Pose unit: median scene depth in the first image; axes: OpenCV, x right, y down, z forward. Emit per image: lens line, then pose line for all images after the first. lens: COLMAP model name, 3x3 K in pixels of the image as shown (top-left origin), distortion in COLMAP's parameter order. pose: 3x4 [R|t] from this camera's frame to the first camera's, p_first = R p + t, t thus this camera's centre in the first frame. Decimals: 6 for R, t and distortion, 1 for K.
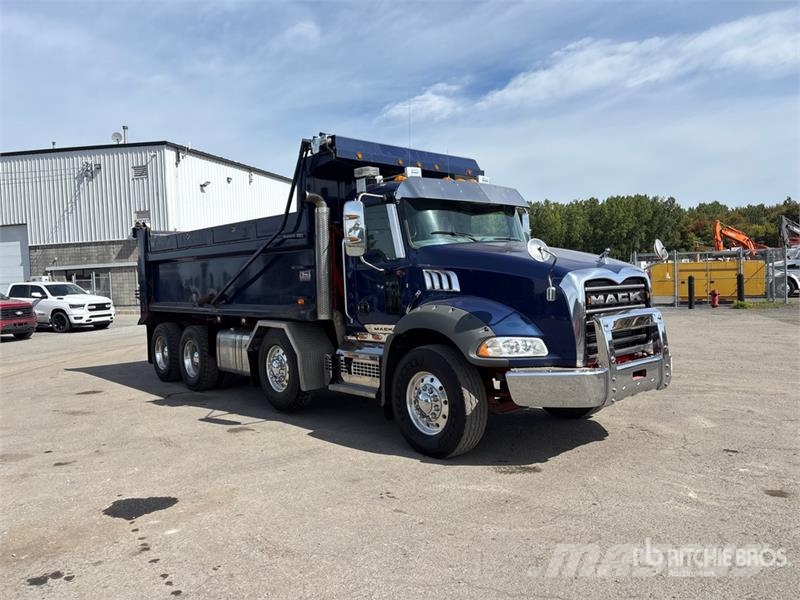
lens RADIAL K [[611.5, 0, 402.4], [0, 611.5, 298.9], [0, 0, 1]] dist [0.022920, -0.027053]
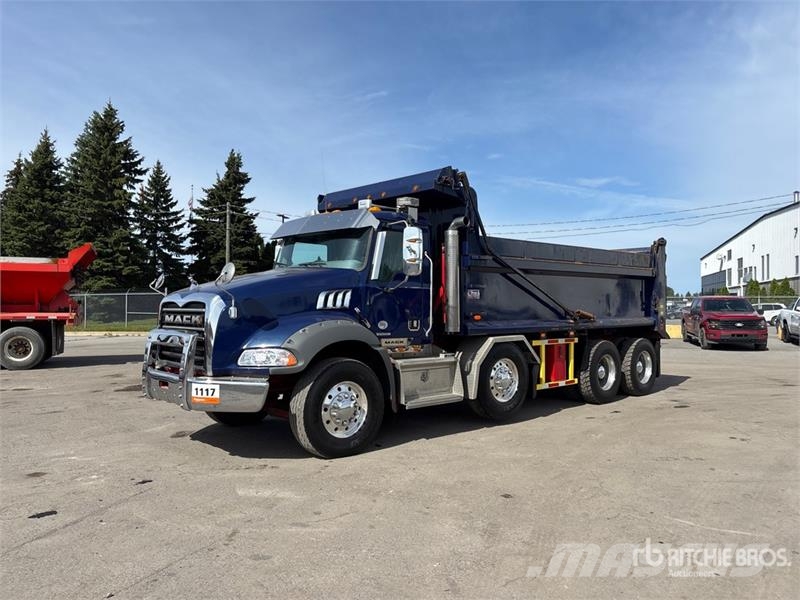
lens RADIAL K [[611.5, 0, 393.5], [0, 611.5, 304.3], [0, 0, 1]] dist [0.022920, -0.027053]
pose [[0.016347, 0.028421, -0.999462, 1.484052], [-0.034721, 0.999009, 0.027840, -0.074149], [0.999263, 0.034247, 0.017318, 1.347064]]
